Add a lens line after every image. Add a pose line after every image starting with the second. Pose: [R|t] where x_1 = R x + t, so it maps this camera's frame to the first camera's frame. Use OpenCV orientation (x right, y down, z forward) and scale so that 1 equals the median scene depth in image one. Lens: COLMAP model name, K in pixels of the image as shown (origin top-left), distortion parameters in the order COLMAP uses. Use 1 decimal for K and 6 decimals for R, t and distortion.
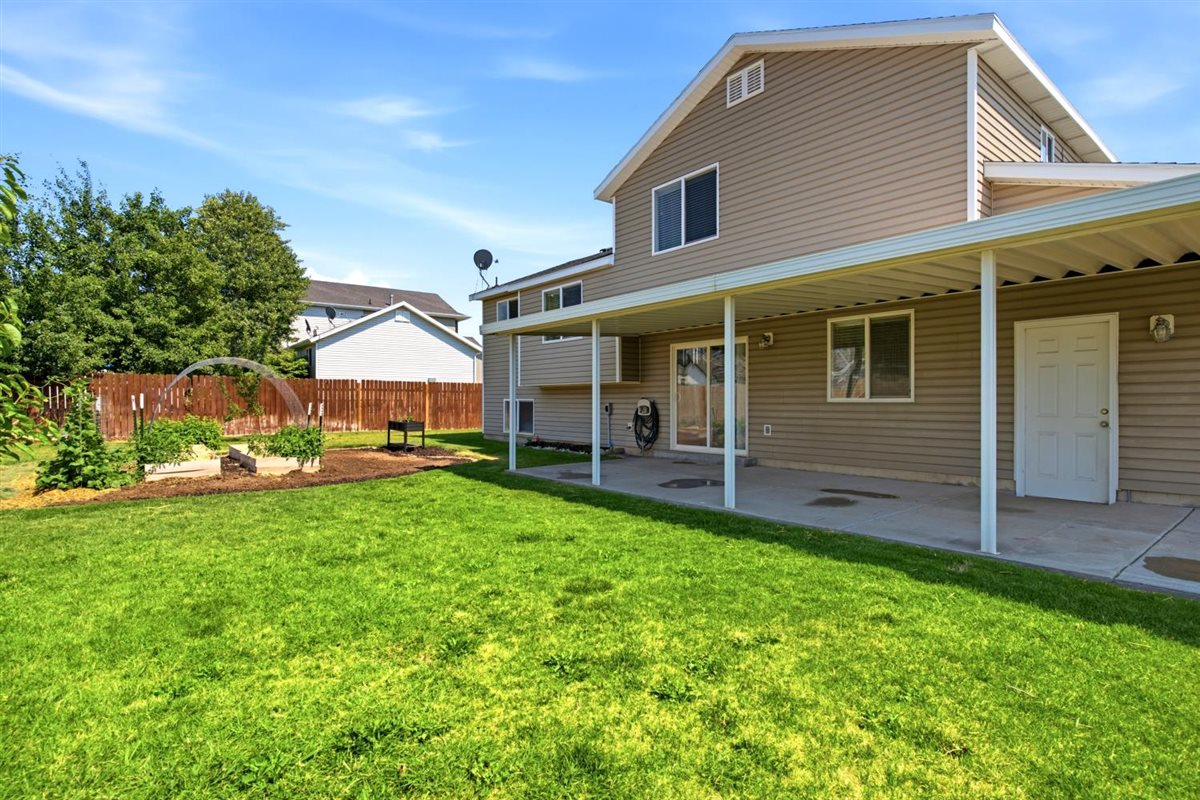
lens RADIAL K [[583.2, 0, 604.7], [0, 583.2, 409.3], [0, 0, 1]] dist [-0.000880, 0.000639]
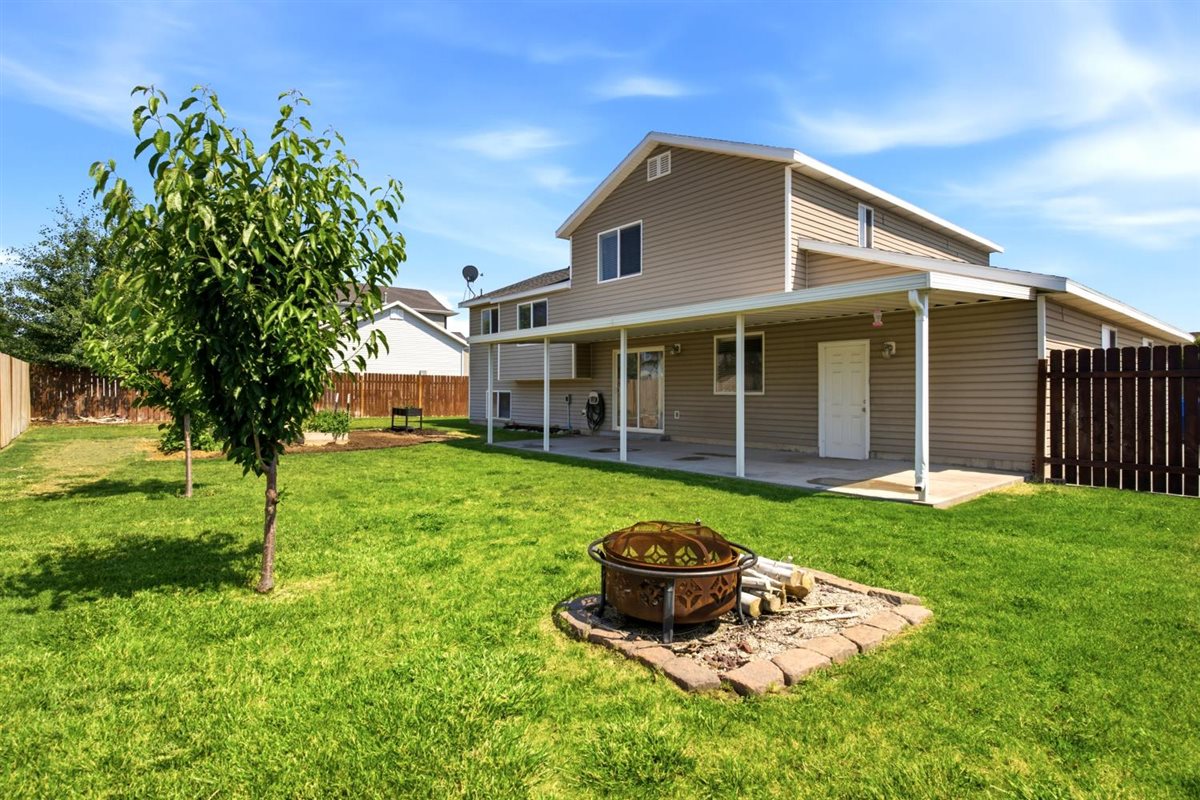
lens RADIAL K [[606.3, 0, 604.3], [0, 606.3, 391.7], [0, 0, 1]] dist [0.003389, -0.000670]
pose [[0.999917, 0.004788, 0.011963, 0.074849], [-0.004615, 0.999884, -0.014484, 0.002249], [-0.012031, 0.014428, 0.999824, -0.345632]]
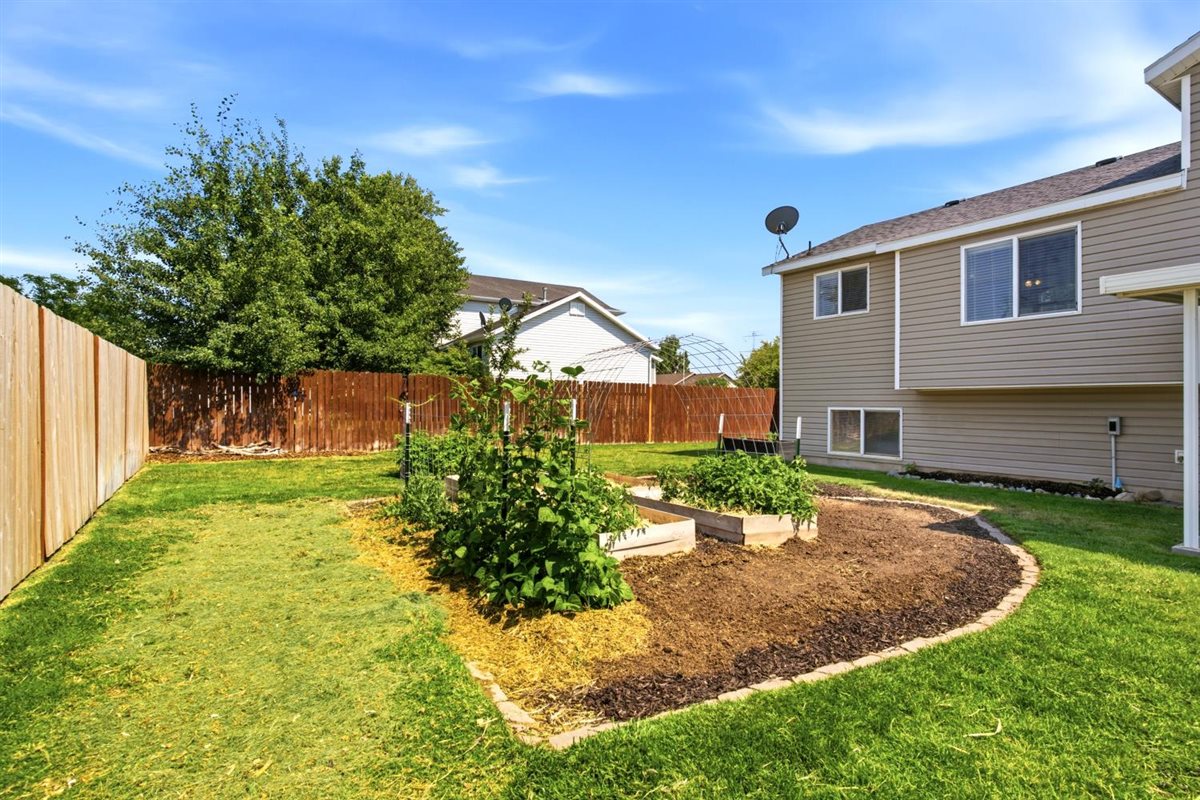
lens RADIAL K [[583.2, 0, 597.8], [0, 583.2, 405.6], [0, 0, 1]] dist [-0.000880, 0.000639]
pose [[0.993369, 0.009101, -0.114608, -0.512344], [-0.010712, 0.999852, -0.013447, -0.009292], [0.114469, 0.014586, 0.993320, 0.336417]]
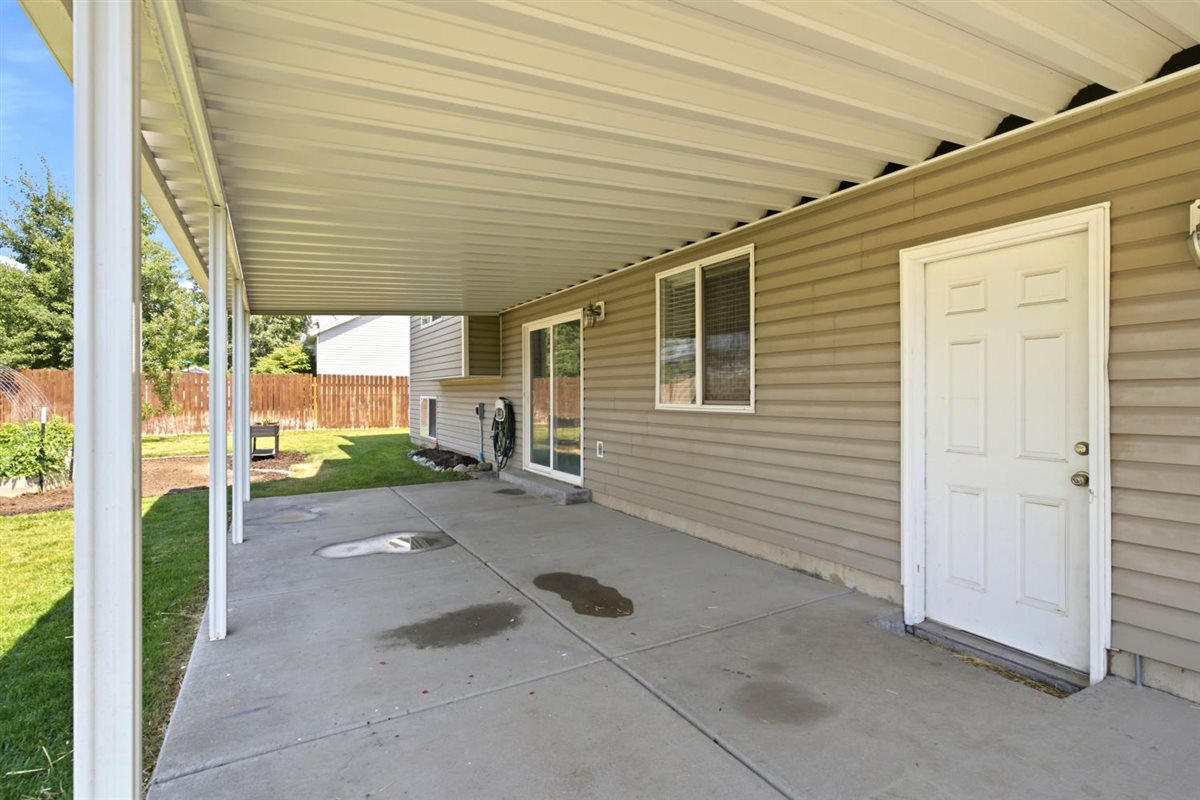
lens RADIAL K [[583.2, 0, 598.9], [0, 583.2, 397.1], [0, 0, 1]] dist [-0.000880, 0.000639]
pose [[0.982306, -0.000113, -0.187285, 0.329424], [-0.000923, 0.999985, -0.005444, -0.016462], [0.187283, 0.005520, 0.982291, 0.292354]]
